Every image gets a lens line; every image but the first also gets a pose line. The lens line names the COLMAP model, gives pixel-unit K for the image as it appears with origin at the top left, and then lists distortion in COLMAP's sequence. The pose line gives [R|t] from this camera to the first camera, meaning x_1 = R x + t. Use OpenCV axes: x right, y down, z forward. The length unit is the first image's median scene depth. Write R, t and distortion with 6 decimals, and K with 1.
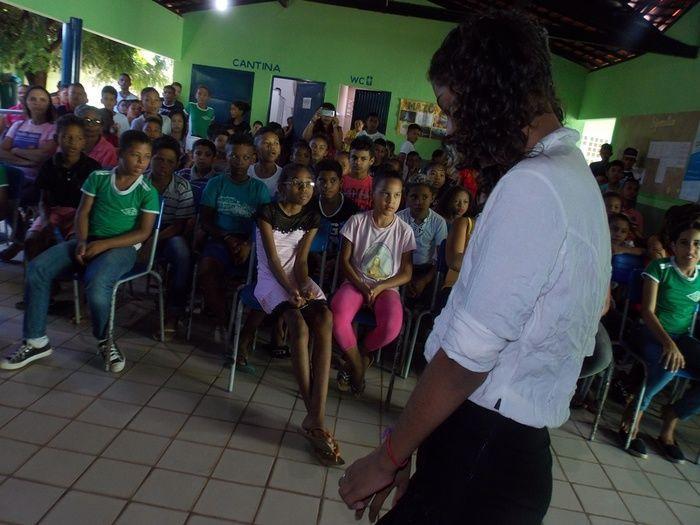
lens RADIAL K [[571.7, 0, 364.5], [0, 571.7, 260.5], [0, 0, 1]] dist [-0.071372, 0.022842]
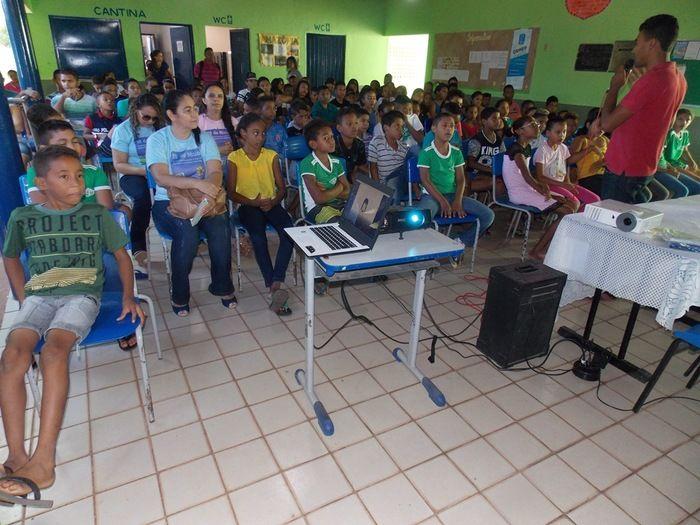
lens RADIAL K [[451.1, 0, 349.4], [0, 451.1, 256.5], [0, 0, 1]] dist [0.004283, -0.002527]
pose [[0.847932, -0.313392, 0.427548, -0.470113], [0.205603, 0.937825, 0.279663, -0.099763], [-0.488610, -0.149230, 0.859646, 0.018102]]
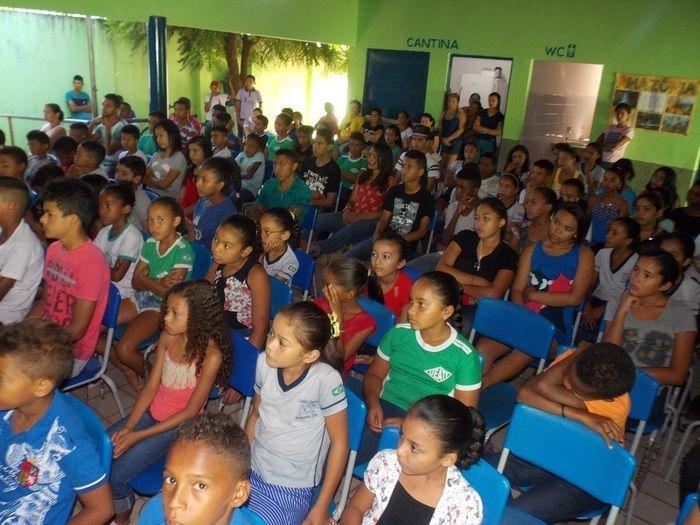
lens RADIAL K [[577.0, 0, 347.6], [0, 577.0, 265.6], [0, 0, 1]] dist [-0.063300, 0.034041]
pose [[0.822284, 0.108372, -0.558663, 0.291069], [-0.086422, 0.994094, 0.065636, -0.099933], [0.562477, -0.005690, 0.826794, 0.355032]]
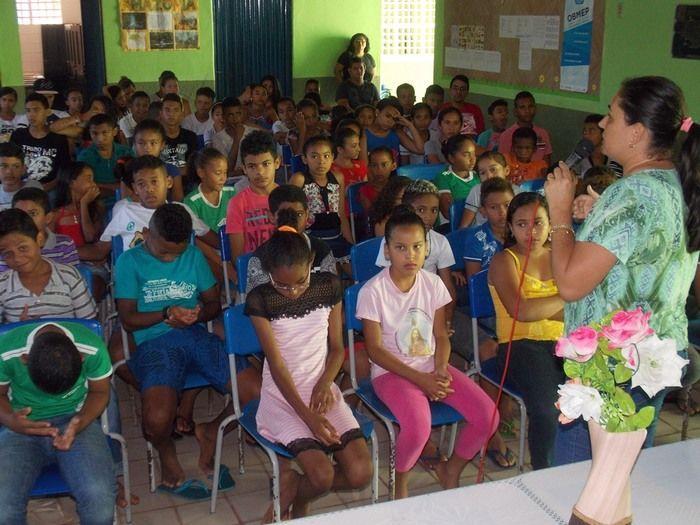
lens RADIAL K [[855.3, 0, 342.1], [0, 855.3, 250.4], [0, 0, 1]] dist [-0.058138, 0.000000]
pose [[0.902845, -0.255613, 0.345735, -0.161333], [0.224741, 0.966060, 0.127355, -0.099233], [-0.366555, -0.037281, 0.929649, -0.004704]]
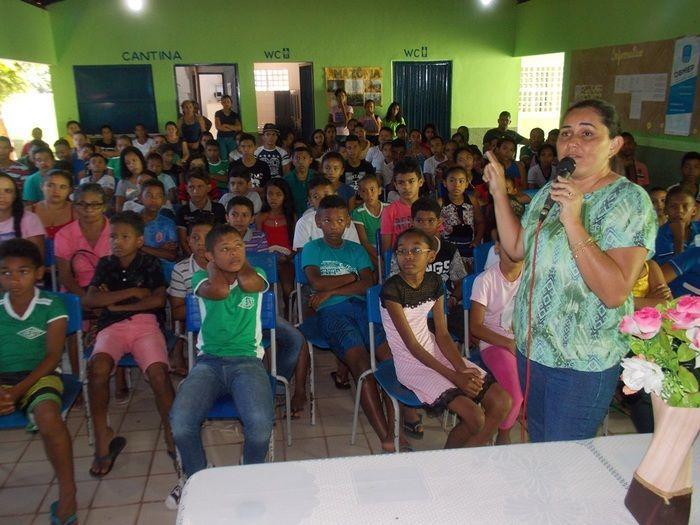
lens RADIAL K [[618.7, 0, 358.3], [0, 618.7, 259.9], [0, 0, 1]] dist [0.003793, 0.021204]
pose [[0.965115, -0.214651, 0.149927, -0.137775], [0.204047, 0.975434, 0.083031, -0.083165], [-0.164066, -0.049542, 0.985204, 0.015613]]
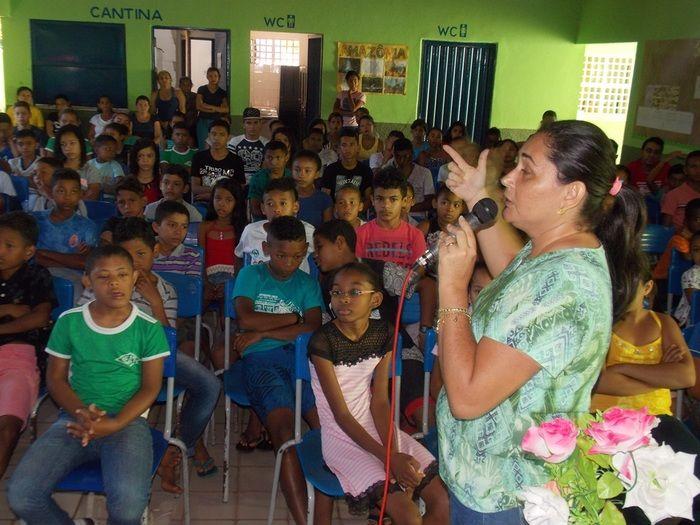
lens RADIAL K [[763.4, 0, 354.6], [0, 763.4, 261.3], [0, 0, 1]] dist [0.023642, 0.000000]
pose [[0.984197, -0.136182, 0.113182, -0.089447], [0.130559, 0.989873, 0.055727, -0.084660], [-0.119624, -0.040069, 0.992010, 0.025931]]
